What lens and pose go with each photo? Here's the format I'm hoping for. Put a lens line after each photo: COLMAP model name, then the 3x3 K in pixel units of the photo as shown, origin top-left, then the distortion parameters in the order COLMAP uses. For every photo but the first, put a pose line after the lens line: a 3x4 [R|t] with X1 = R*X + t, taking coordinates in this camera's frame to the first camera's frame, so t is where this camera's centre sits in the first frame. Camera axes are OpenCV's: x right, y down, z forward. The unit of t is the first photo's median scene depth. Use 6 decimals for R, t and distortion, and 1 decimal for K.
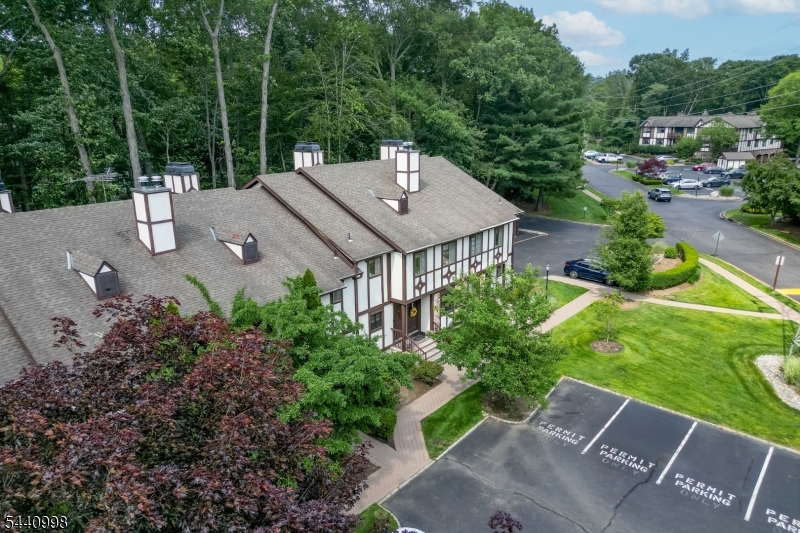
lens RADIAL K [[527.0, 0, 400.0], [0, 527.0, 266.5], [0, 0, 1]] dist [0.007882, 0.001117]
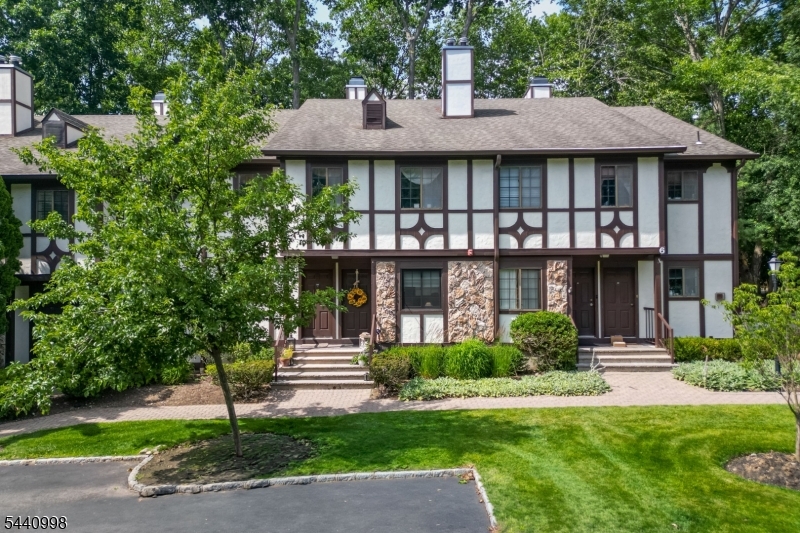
lens RADIAL K [[527.0, 0, 400.0], [0, 527.0, 266.5], [0, 0, 1]] dist [0.007882, 0.001117]
pose [[0.638751, -0.004371, -0.769401, 0.477773], [-0.202871, 0.963641, -0.173896, 0.143112], [0.742187, 0.267165, 0.614639, 0.705751]]
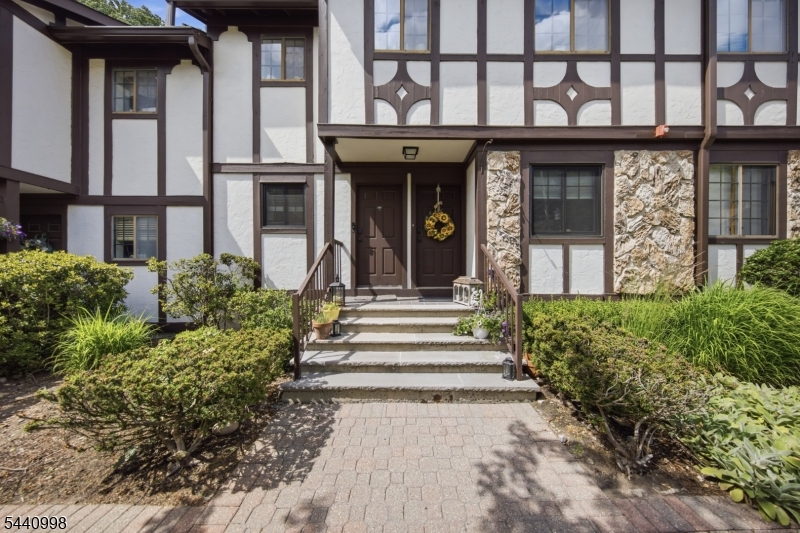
lens RADIAL K [[255.2, 0, 402.9], [0, 255.2, 271.7], [0, 0, 1]] dist [0.001454, 0.000038]
pose [[0.638458, 0.020146, -0.769393, 0.145502], [-0.208547, 0.966789, -0.147742, 0.149075], [0.740864, 0.254781, 0.621456, 0.899331]]
